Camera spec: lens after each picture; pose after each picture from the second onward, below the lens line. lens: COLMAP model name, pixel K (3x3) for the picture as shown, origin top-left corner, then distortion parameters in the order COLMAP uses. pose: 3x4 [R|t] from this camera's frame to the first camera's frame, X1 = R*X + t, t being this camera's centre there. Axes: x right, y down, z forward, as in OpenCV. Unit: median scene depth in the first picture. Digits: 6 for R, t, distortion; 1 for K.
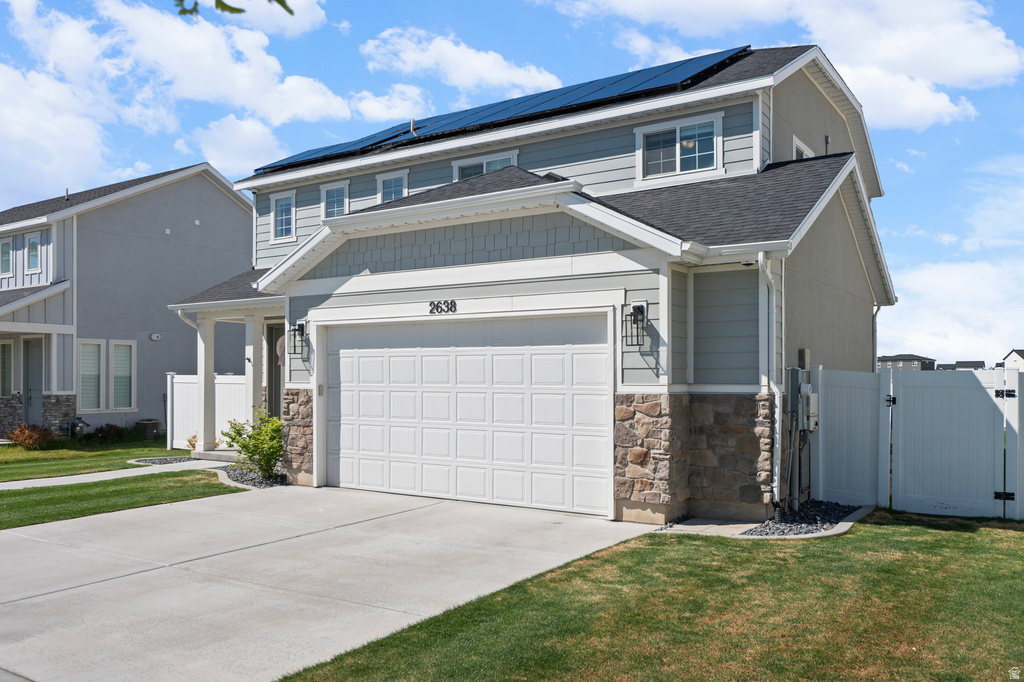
lens RADIAL K [[816.4, 0, 515.1], [0, 816.4, 390.2], [0, 0, 1]] dist [0.004297, 0.006571]
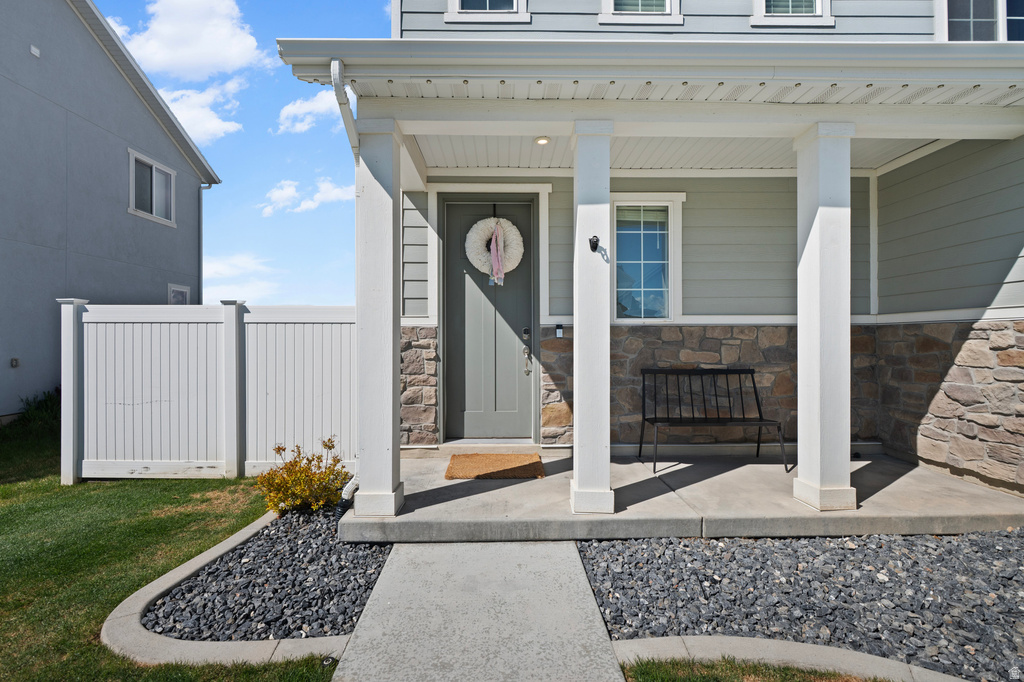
lens RADIAL K [[464.0, 0, 510.3], [0, 464.0, 335.4], [0, 0, 1]] dist [0.004288, -0.000058]
pose [[0.824020, -0.003337, 0.566551, -0.742891], [0.013669, 0.999809, -0.013991, 0.007961], [-0.566396, 0.019273, 0.823908, 1.348842]]
